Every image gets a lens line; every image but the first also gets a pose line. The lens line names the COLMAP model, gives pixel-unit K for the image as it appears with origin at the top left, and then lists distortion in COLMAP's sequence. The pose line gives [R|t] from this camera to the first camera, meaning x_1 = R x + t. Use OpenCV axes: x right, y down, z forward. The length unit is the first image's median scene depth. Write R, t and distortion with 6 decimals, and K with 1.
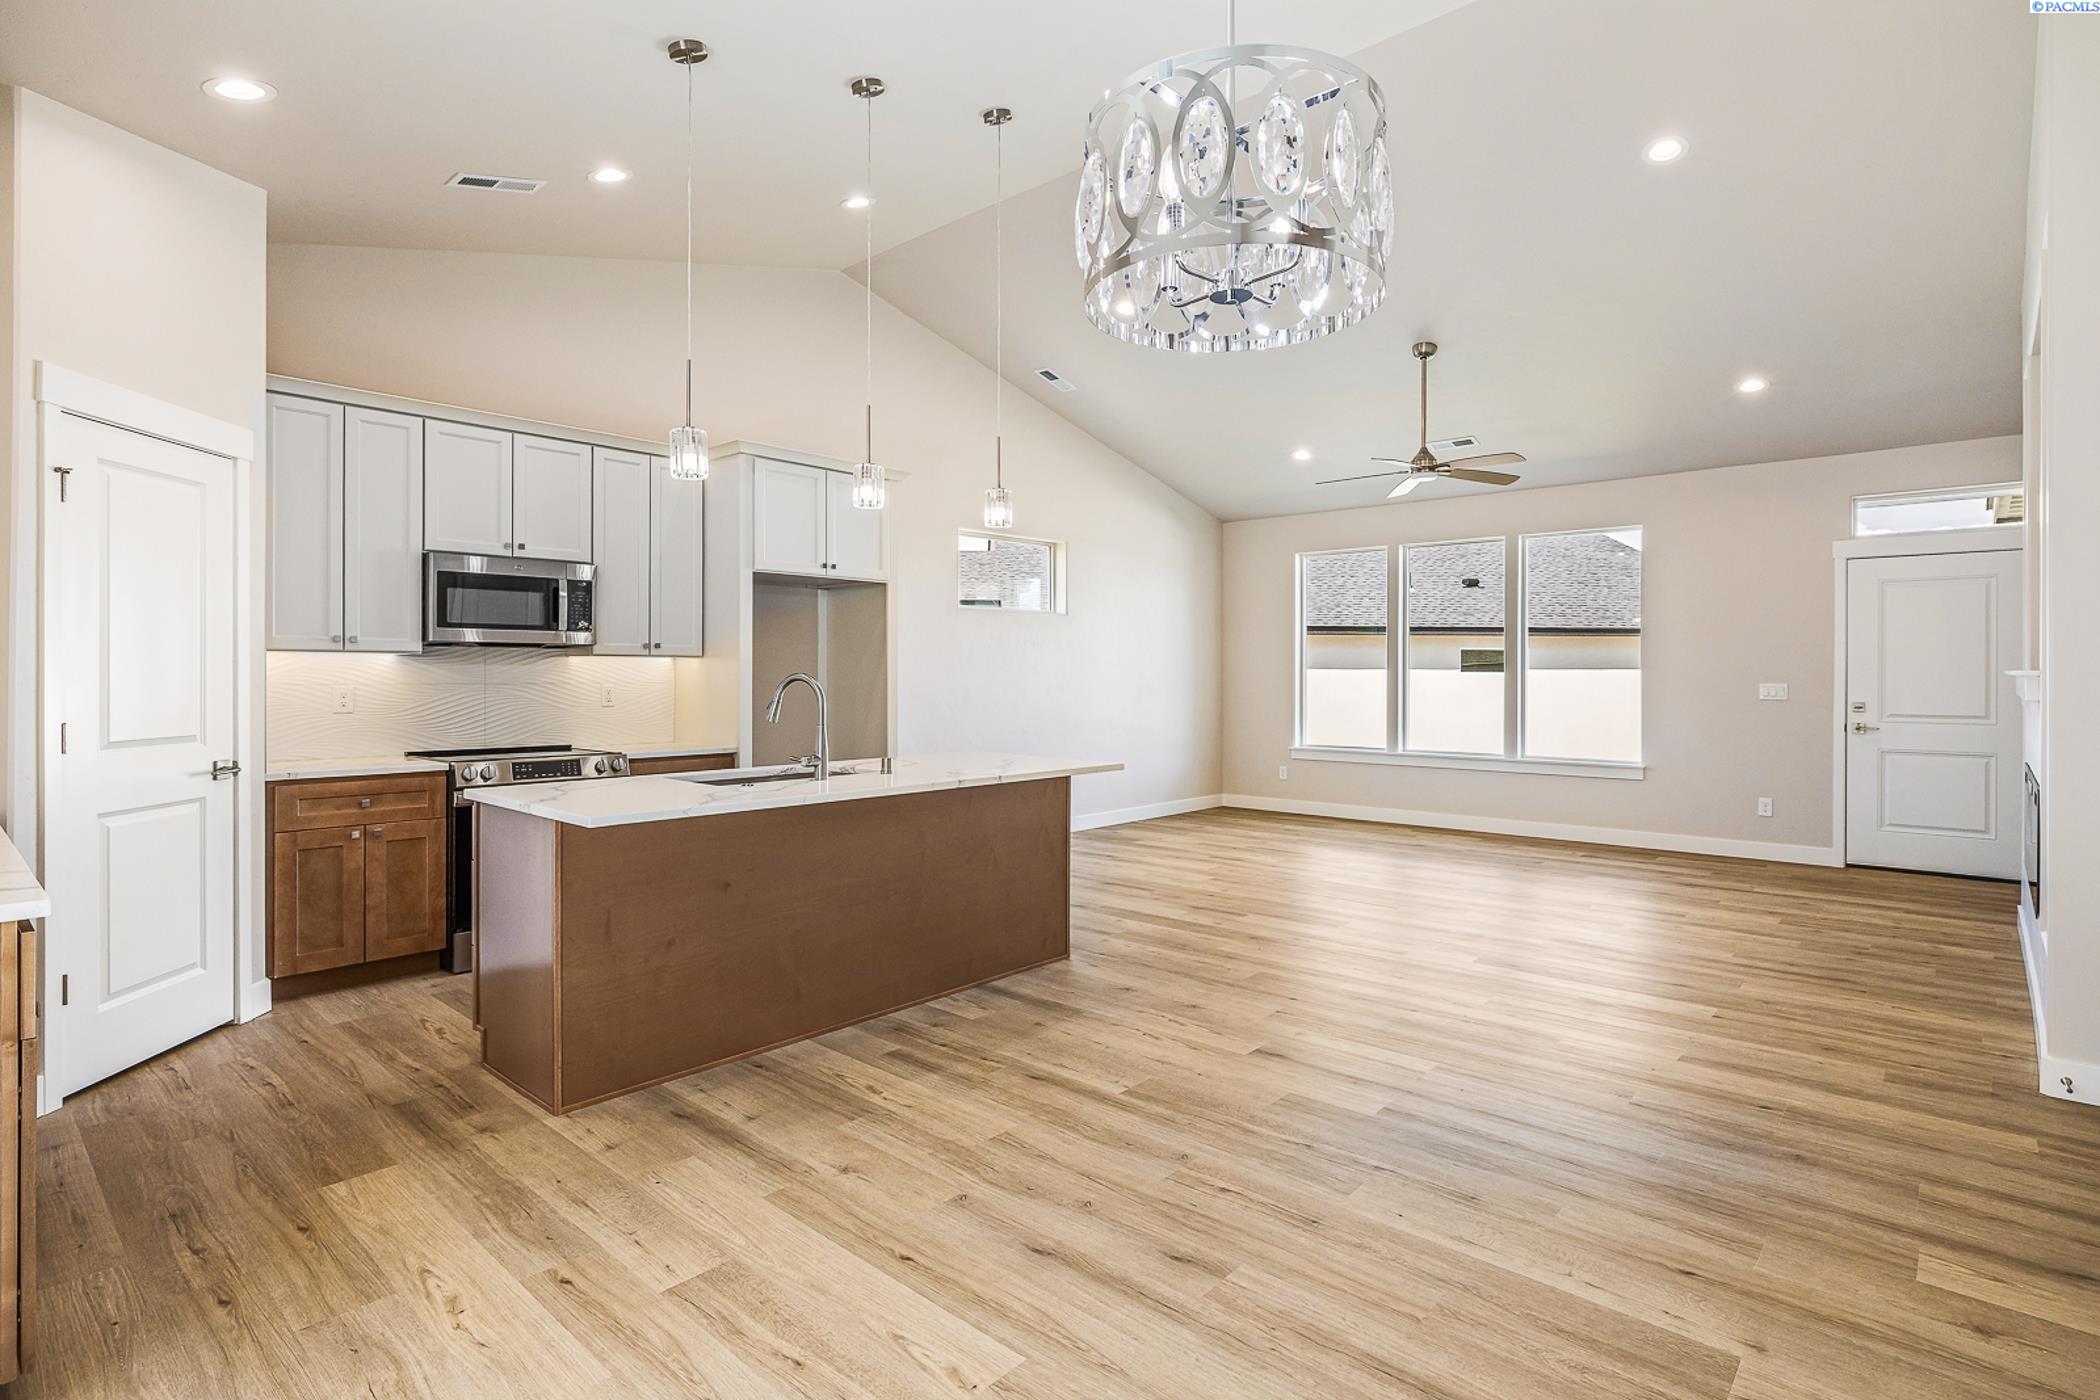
lens RADIAL K [[1038.1, 0, 1055.4], [0, 1038.1, 677.7], [0, 0, 1]] dist [-0.006543, 0.000698]
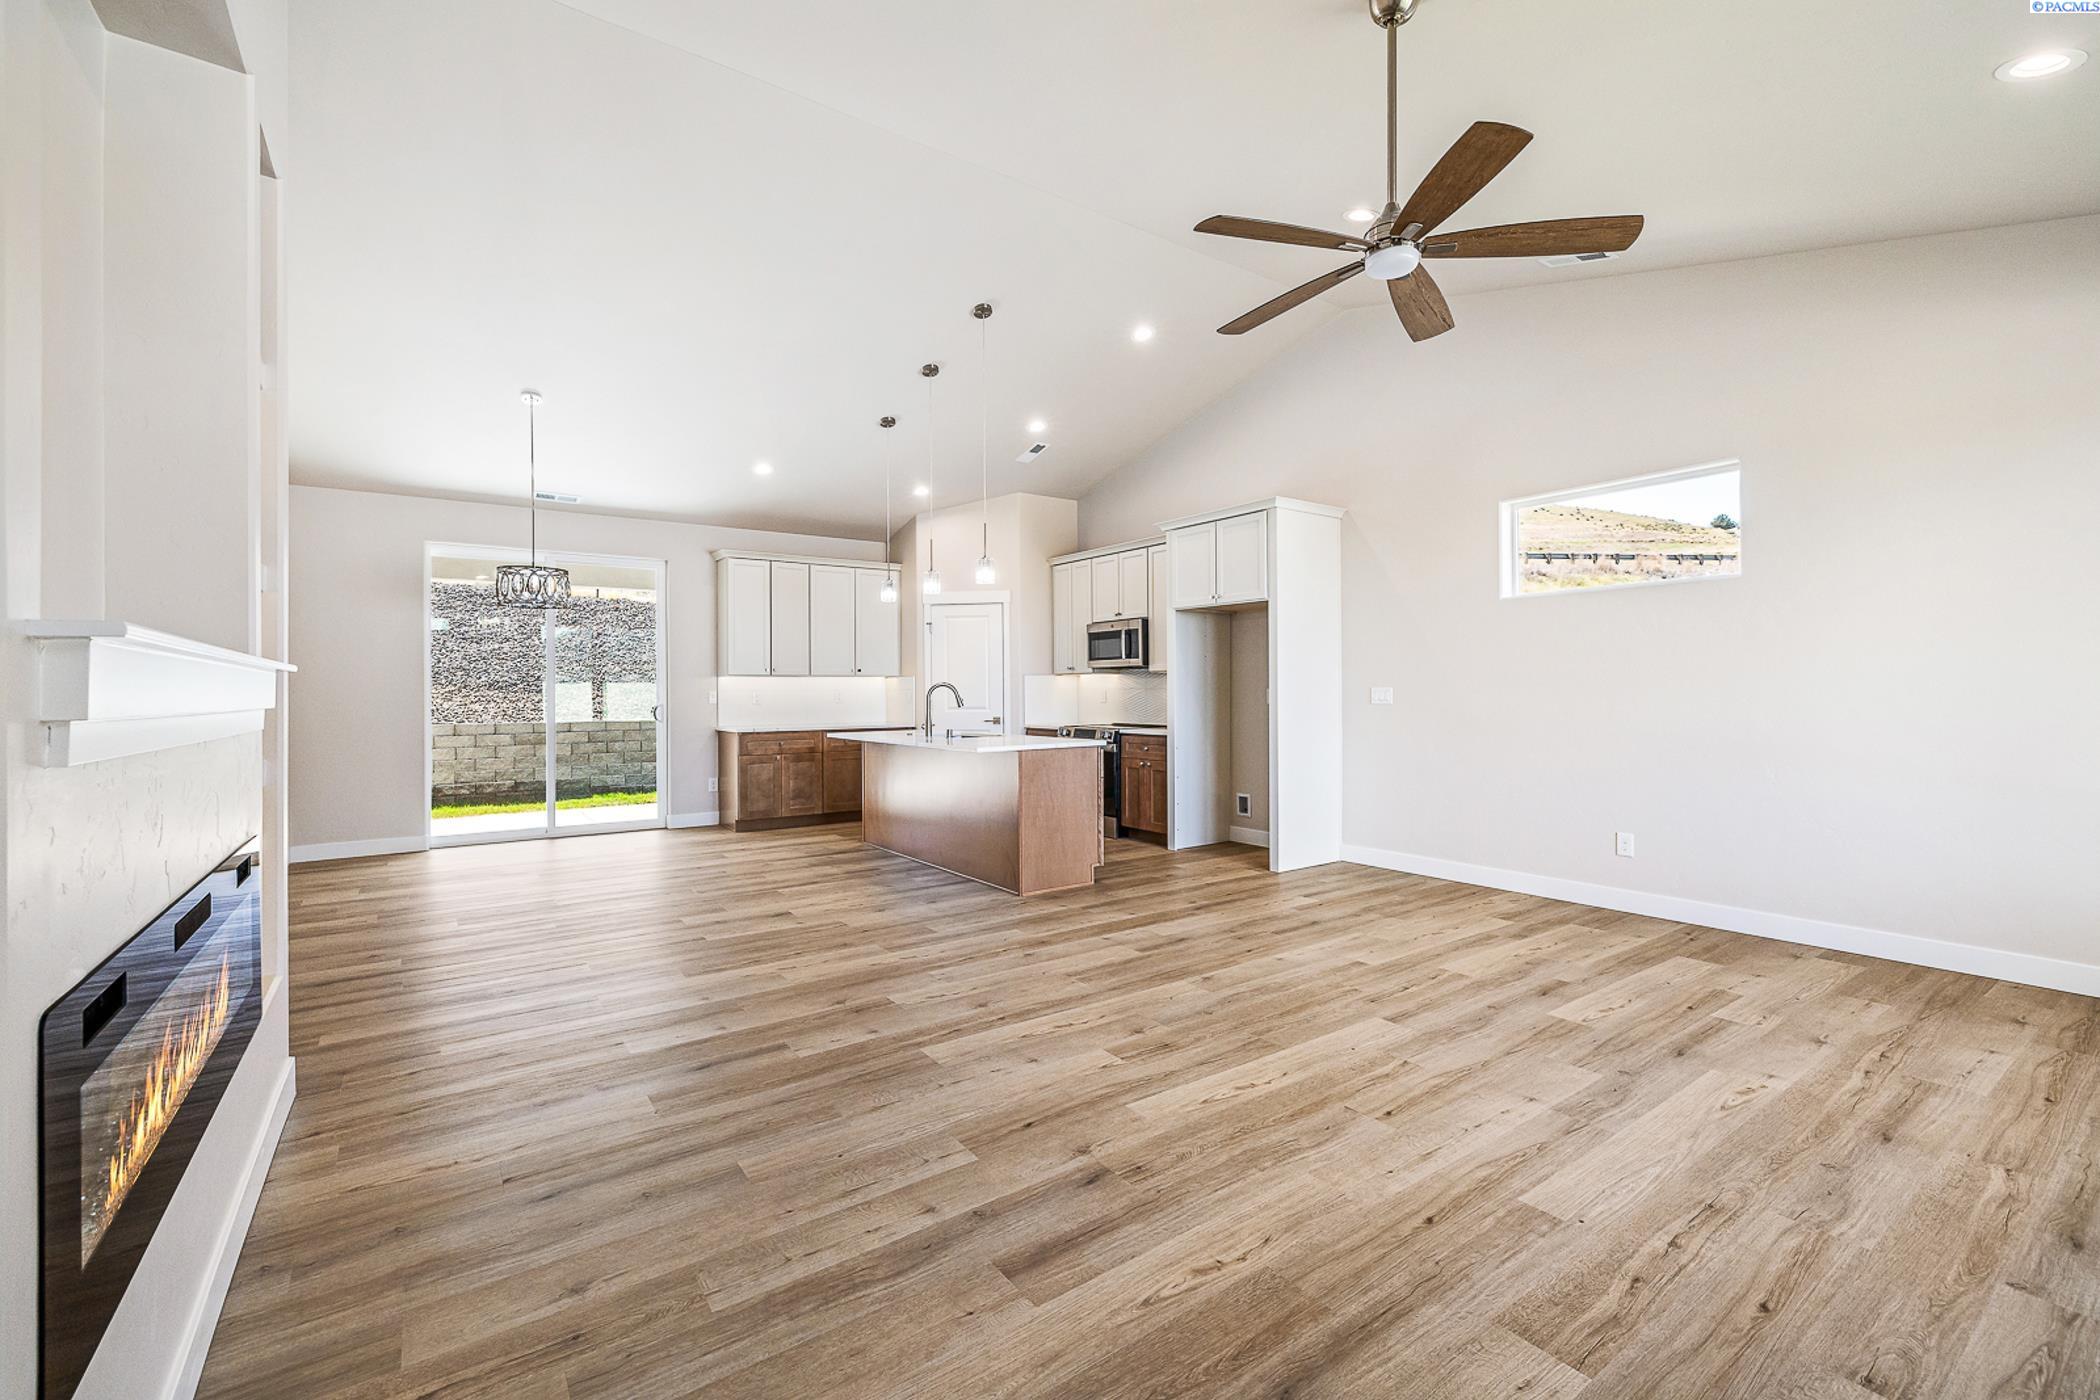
lens RADIAL K [[894.5, 0, 1039.7], [0, 894.5, 684.3], [0, 0, 1]] dist [0.001378, 0.000168]
pose [[-0.234793, -0.006438, -0.972024, 1.329392], [0.003256, 0.999967, -0.007410, 0.012078], [0.972040, -0.004905, -0.234765, 1.549195]]
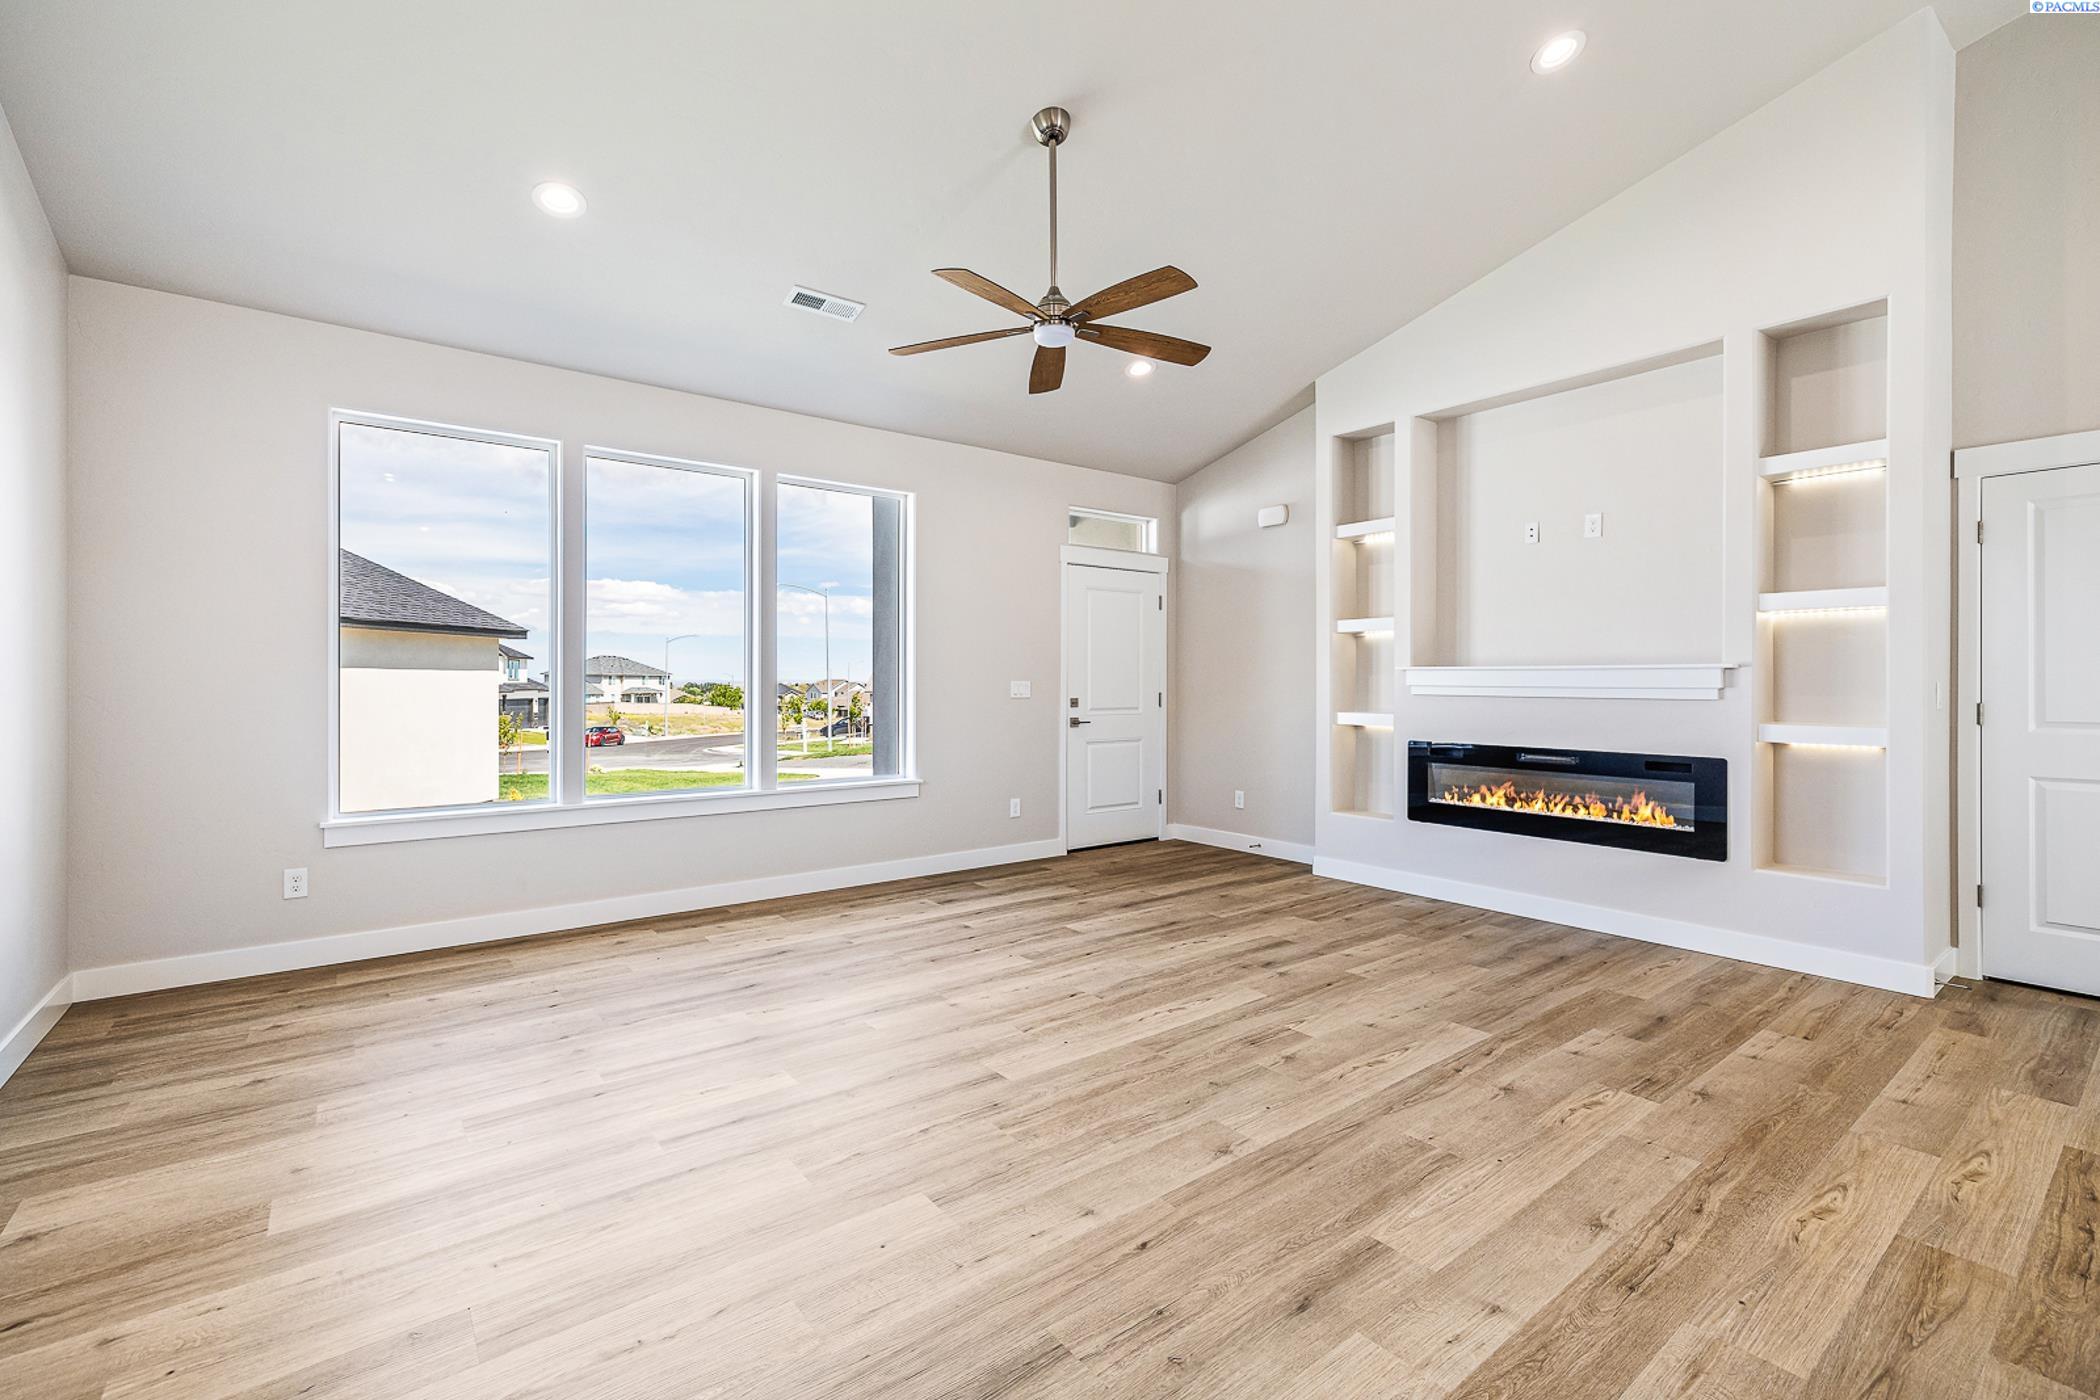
lens RADIAL K [[894.5, 0, 1057.2], [0, 894.5, 681.1], [0, 0, 1]] dist [0.001378, 0.000168]
pose [[0.179203, 0.001863, 0.983810, -0.260392], [0.002825, 0.999993, -0.002408, 0.013508], [-0.983808, 0.003211, 0.179196, 1.497617]]
